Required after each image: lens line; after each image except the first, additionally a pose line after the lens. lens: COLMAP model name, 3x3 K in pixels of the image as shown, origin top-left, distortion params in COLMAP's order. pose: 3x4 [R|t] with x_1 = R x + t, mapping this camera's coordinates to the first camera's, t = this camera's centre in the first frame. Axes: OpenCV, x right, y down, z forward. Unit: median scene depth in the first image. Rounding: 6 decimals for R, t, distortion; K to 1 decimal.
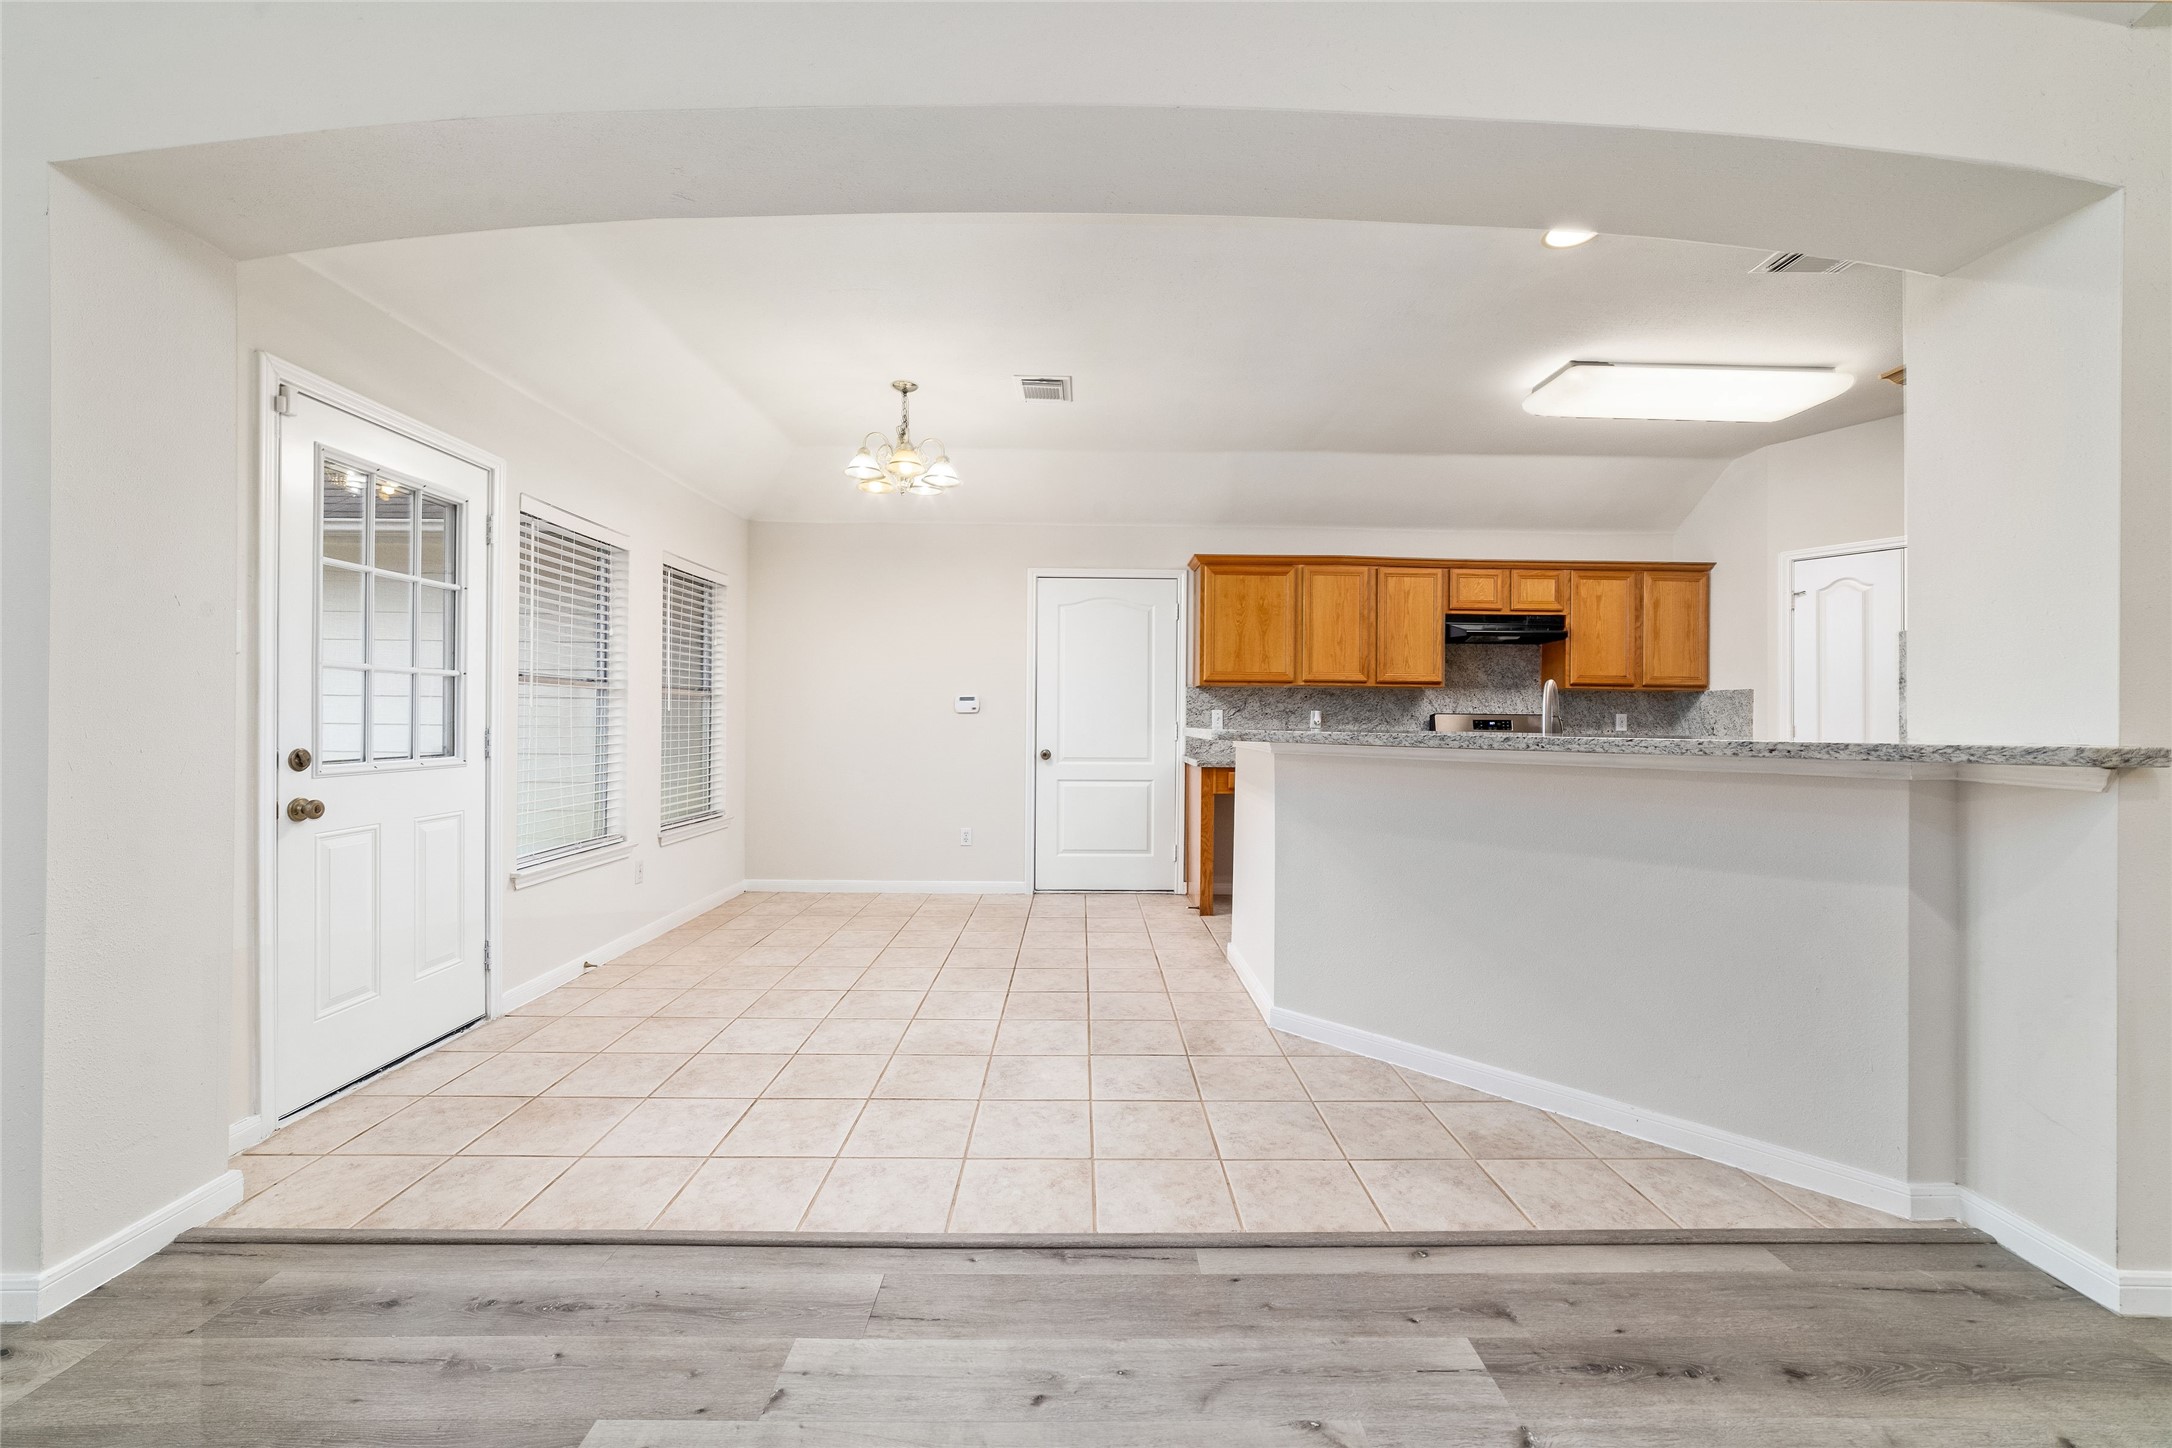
lens RADIAL K [[835.7, 0, 1088.3], [0, 835.7, 717.8], [0, 0, 1]] dist [-0.021576, 0.006843]
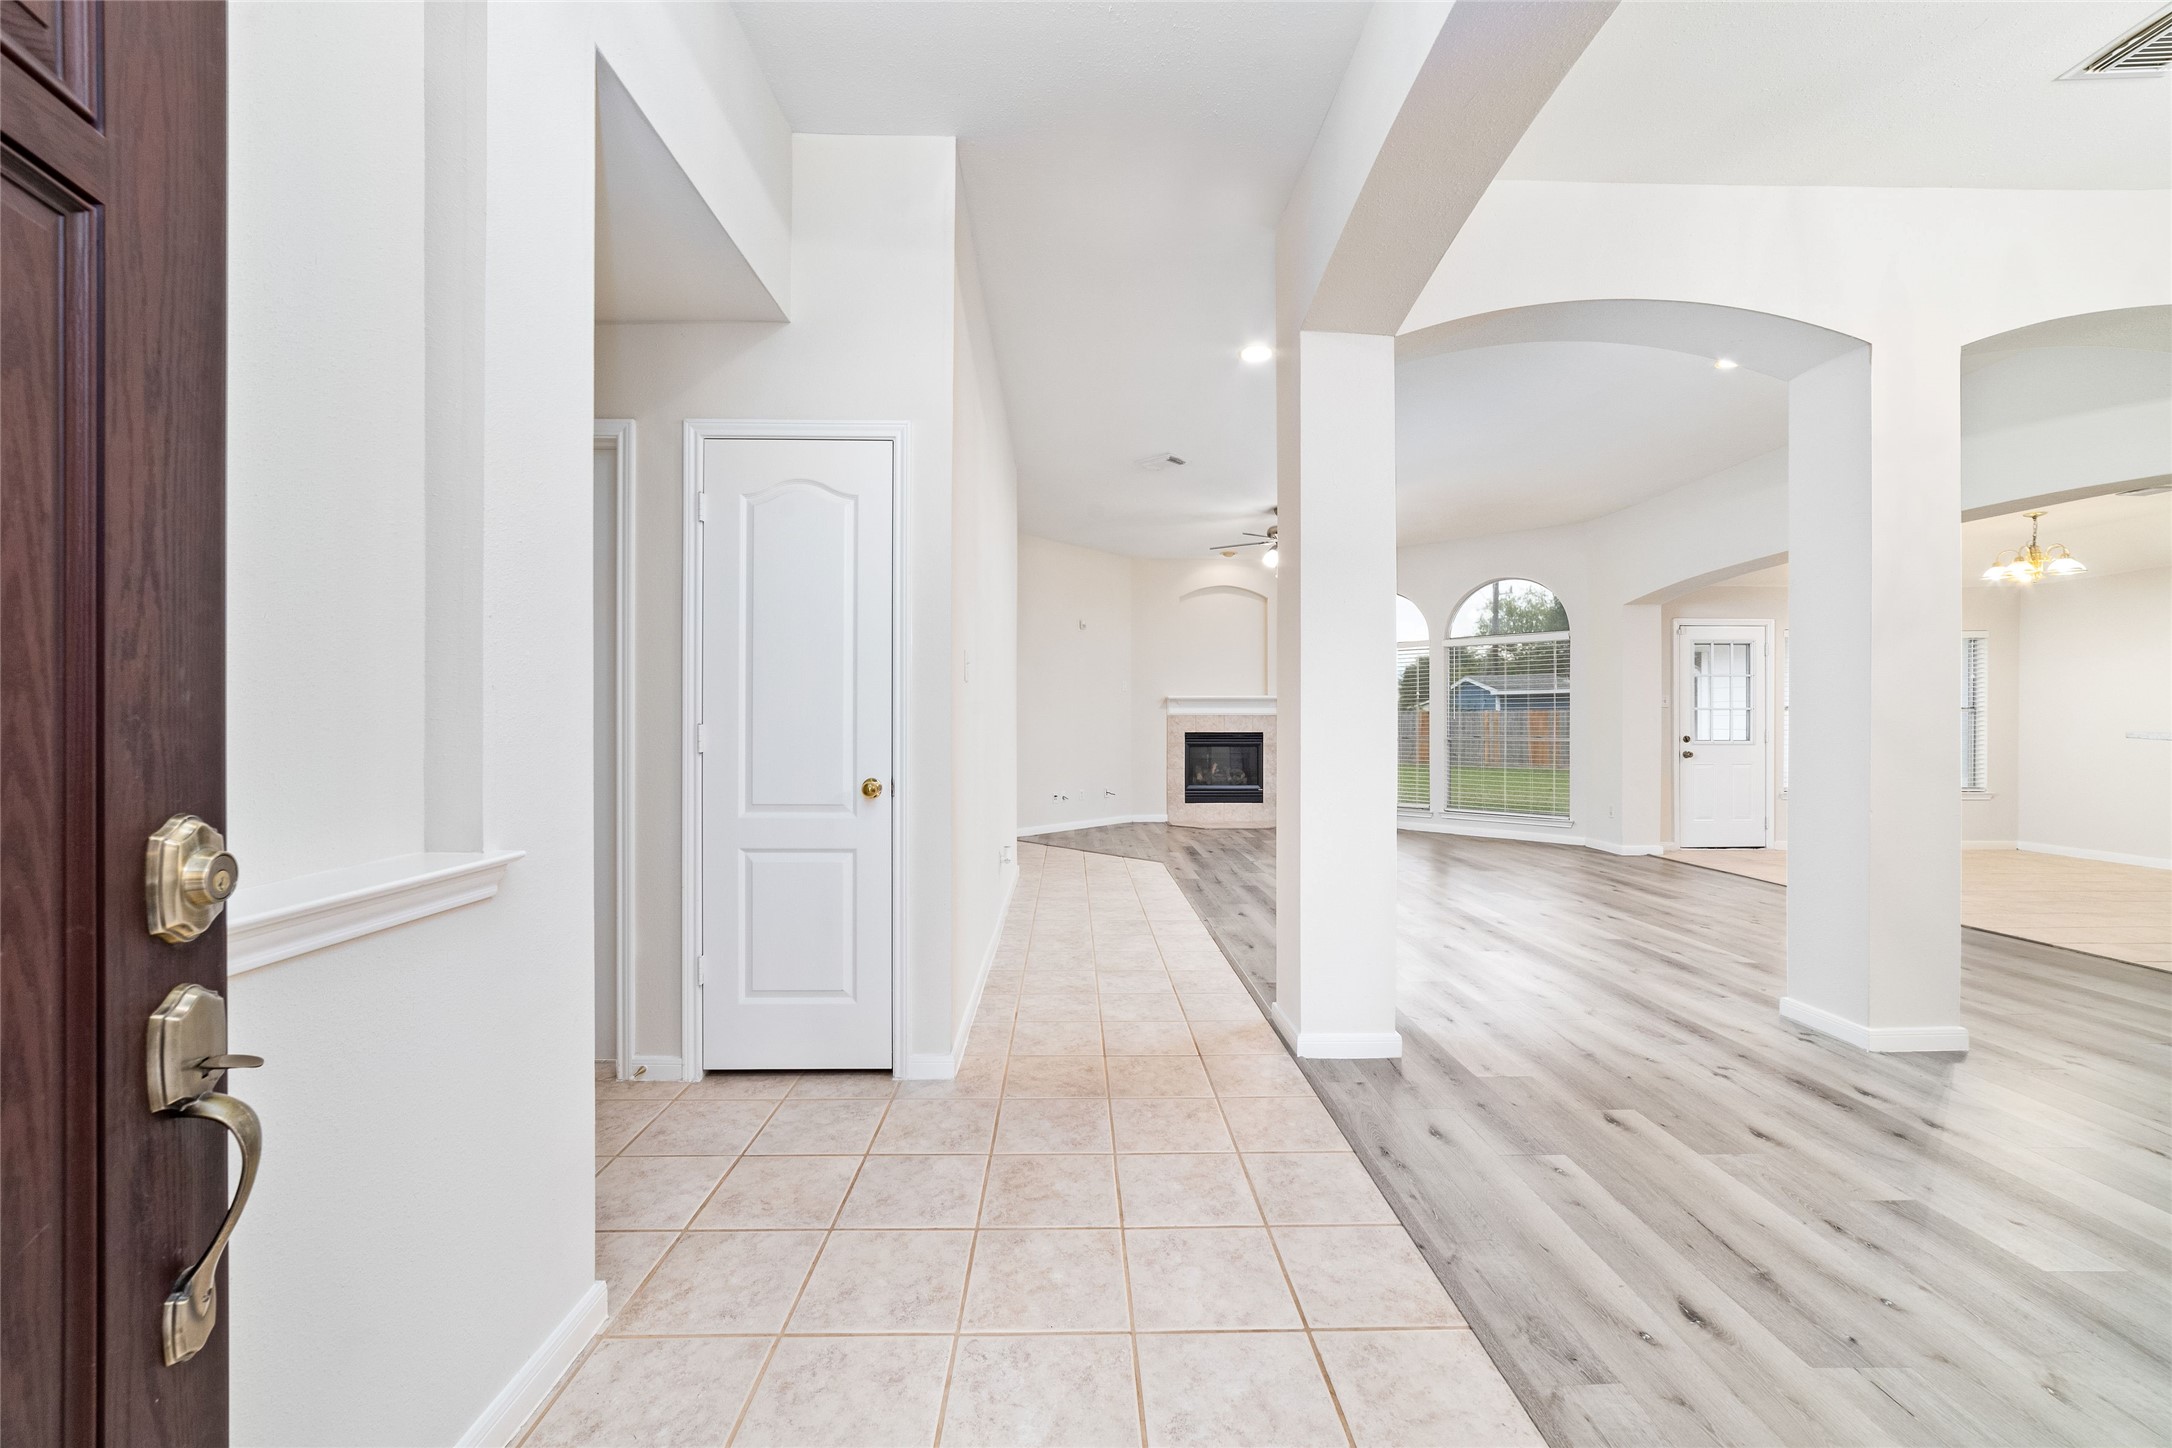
lens RADIAL K [[890.4, 0, 1079.1], [0, 890.4, 720.8], [0, 0, 1]] dist [0.015832, -0.000709]
pose [[0.004806, -0.009463, -0.999944, 1.149434], [-0.001188, 0.999954, -0.009469, 0.007047], [0.999988, 0.001234, 0.004795, -0.631733]]
